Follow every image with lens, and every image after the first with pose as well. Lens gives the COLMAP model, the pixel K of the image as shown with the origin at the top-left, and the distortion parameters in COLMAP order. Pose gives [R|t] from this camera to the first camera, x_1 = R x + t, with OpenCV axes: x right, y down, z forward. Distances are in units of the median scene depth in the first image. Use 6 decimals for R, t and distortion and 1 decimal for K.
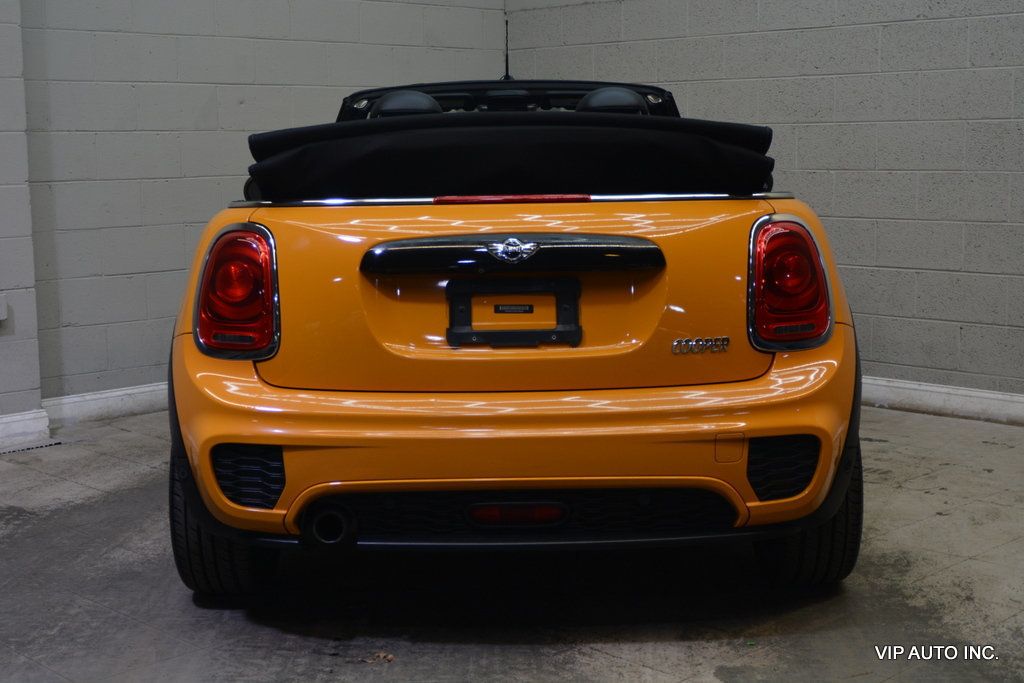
lens RADIAL K [[1445.8, 0, 512.0], [0, 1445.8, 341.5], [0, 0, 1]] dist [-0.011140, -0.010808]
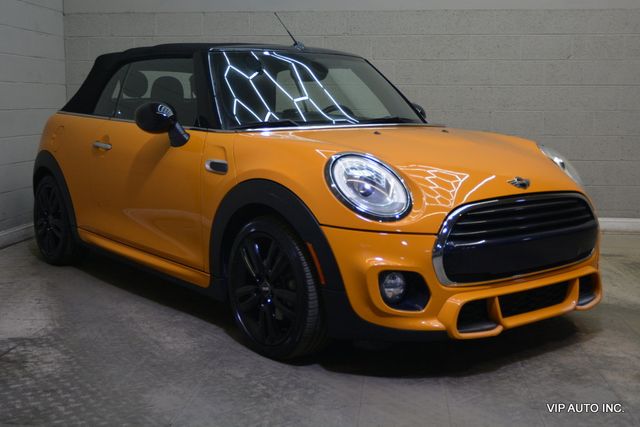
lens RADIAL K [[795.0, 0, 320.0], [0, 795.0, 213.5], [0, 0, 1]] dist [-0.014301, 0.018942]
pose [[0.769176, -0.072269, 0.634937, -0.674703], [0.076373, 0.996859, 0.020944, 0.000582], [-0.634456, 0.032382, 0.772280, 0.243053]]
